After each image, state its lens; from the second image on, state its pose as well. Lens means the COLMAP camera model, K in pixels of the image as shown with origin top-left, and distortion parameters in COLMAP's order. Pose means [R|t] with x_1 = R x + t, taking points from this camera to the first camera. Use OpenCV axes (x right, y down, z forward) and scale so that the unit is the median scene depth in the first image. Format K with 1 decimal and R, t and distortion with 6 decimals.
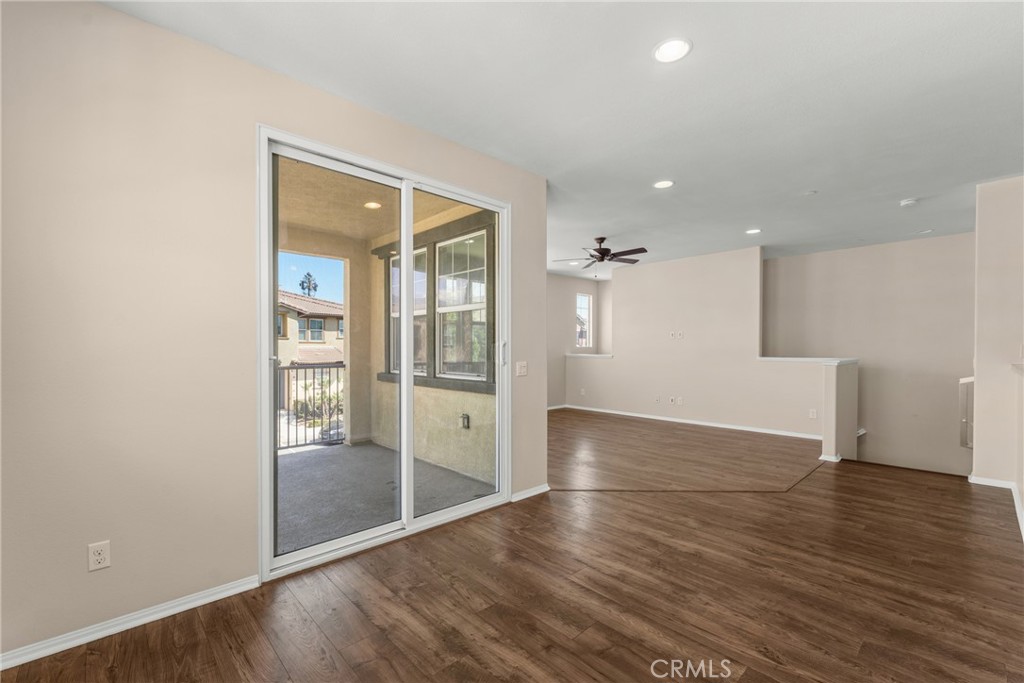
lens RADIAL K [[440.8, 0, 512.0], [0, 440.8, 341.5], [0, 0, 1]] dist [0.024122, 0.000070]
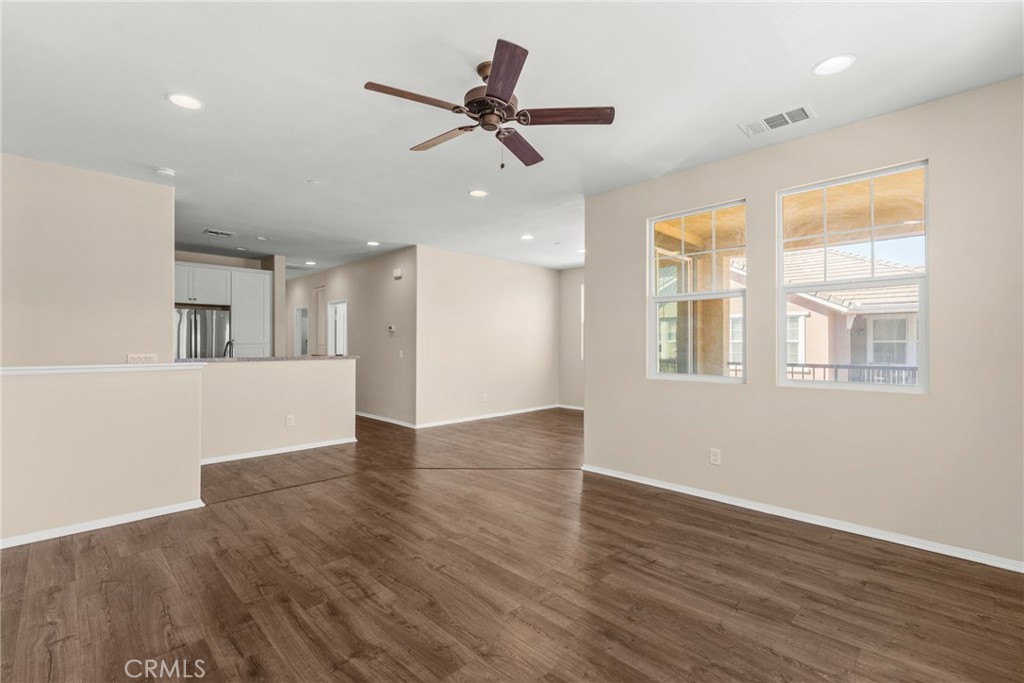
lens RADIAL K [[456.0, 0, 512.0], [0, 456.0, 341.5], [0, 0, 1]] dist [0.000265, 0.000066]
pose [[-0.999692, -0.004816, -0.024357, 0.258993], [-0.004238, 0.999710, -0.023708, 0.027887], [0.024464, -0.023598, -0.999422, 1.900617]]
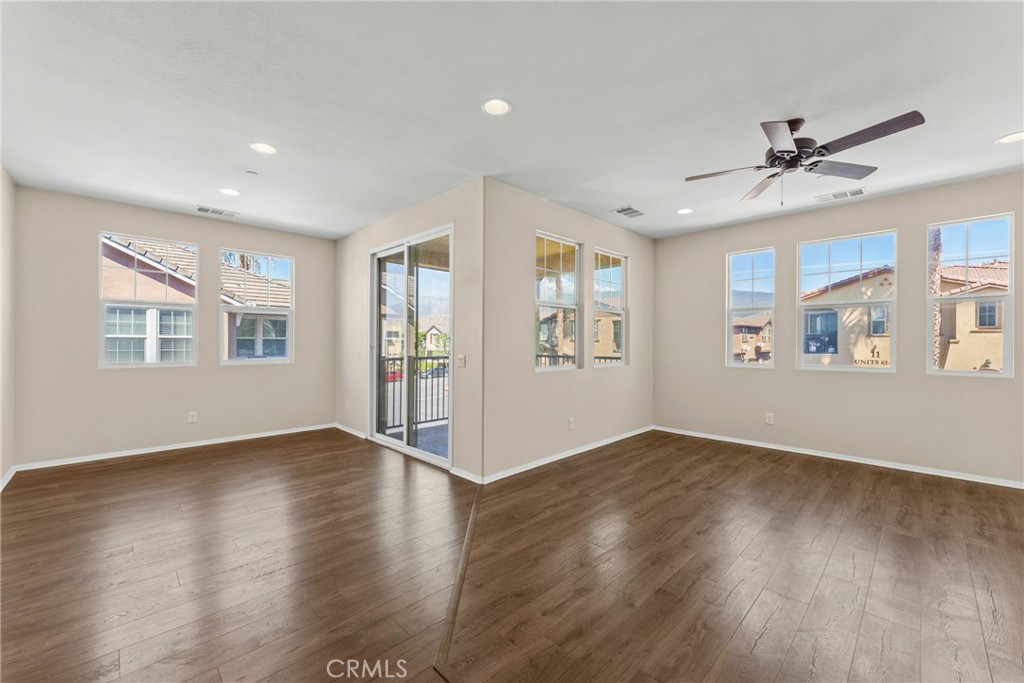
lens RADIAL K [[405.9, 0, 512.6], [0, 405.9, 338.5], [0, 0, 1]] dist [-0.002844, -0.000475]
pose [[0.022829, -0.014023, -0.999641, 0.879071], [0.011571, 0.999838, -0.013761, 0.015834], [0.999672, -0.011253, 0.022988, 0.912096]]
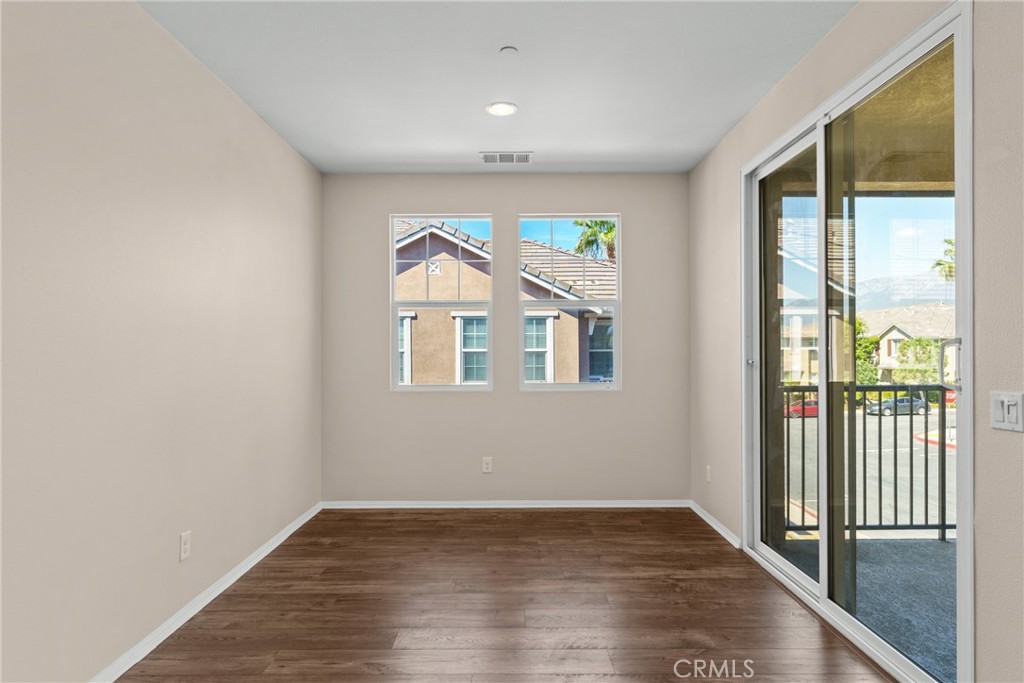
lens RADIAL K [[577.9, 0, 514.9], [0, 577.9, 347.8], [0, 0, 1]] dist [-0.002752, -0.000522]
pose [[-0.682061, -0.011411, -0.731206, 0.523019], [0.013418, 0.999515, -0.028115, 0.016527], [0.731172, -0.028988, -0.681577, 0.847571]]
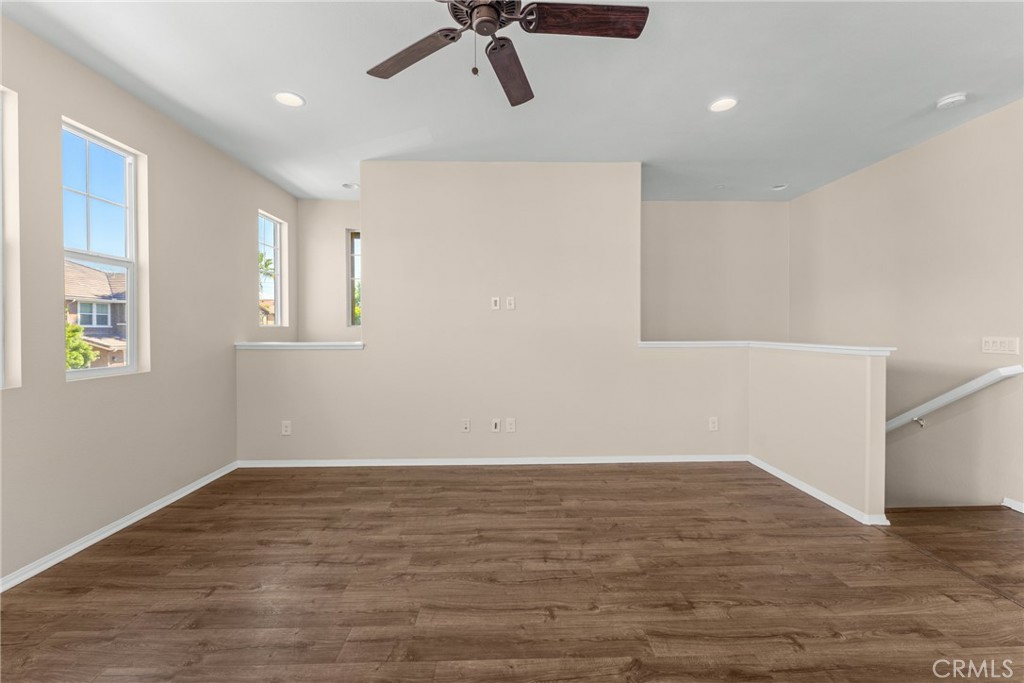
lens RADIAL K [[405.9, 0, 512.6], [0, 405.9, 338.5], [0, 0, 1]] dist [-0.002844, -0.000475]
pose [[0.668931, -0.022608, 0.742981, 0.019558], [-0.005035, 0.999377, 0.034943, 0.017277], [-0.743308, -0.027116, 0.668400, 1.086823]]
